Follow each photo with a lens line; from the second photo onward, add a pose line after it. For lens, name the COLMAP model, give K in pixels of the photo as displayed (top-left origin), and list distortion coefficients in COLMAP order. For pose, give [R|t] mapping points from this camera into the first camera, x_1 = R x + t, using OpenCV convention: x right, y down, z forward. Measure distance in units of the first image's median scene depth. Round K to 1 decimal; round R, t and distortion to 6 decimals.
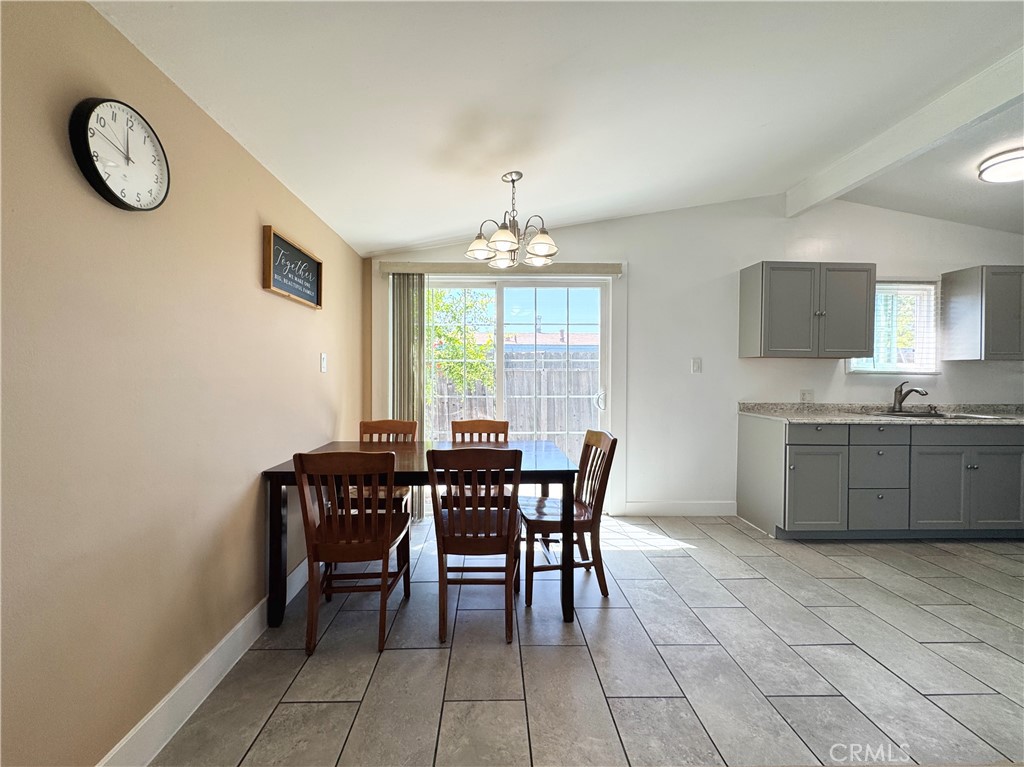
lens RADIAL K [[408.6, 0, 505.6], [0, 408.6, 379.1], [0, 0, 1]] dist [-0.001459, -0.000026]
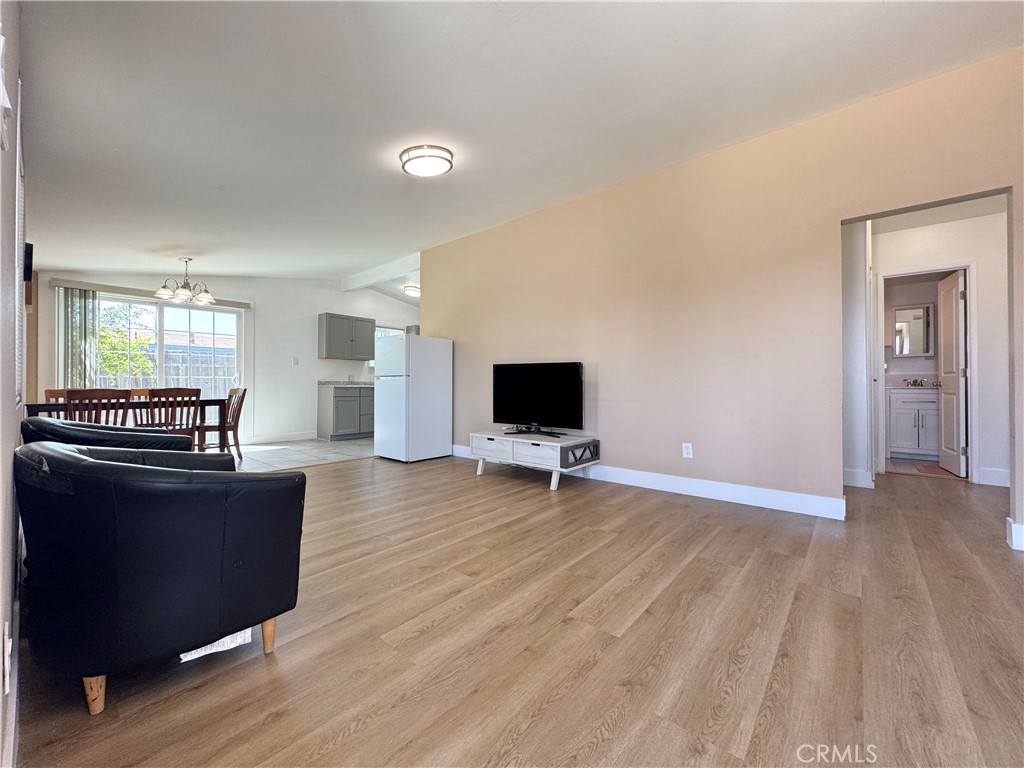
lens RADIAL K [[408.6, 0, 505.6], [0, 408.6, 379.6], [0, 0, 1]] dist [-0.001459, -0.000026]
pose [[0.681408, 0.003907, 0.731893, -0.284805], [0.014620, 0.999714, -0.018948, 0.112775], [-0.731757, 0.023612, 0.681156, -1.121213]]
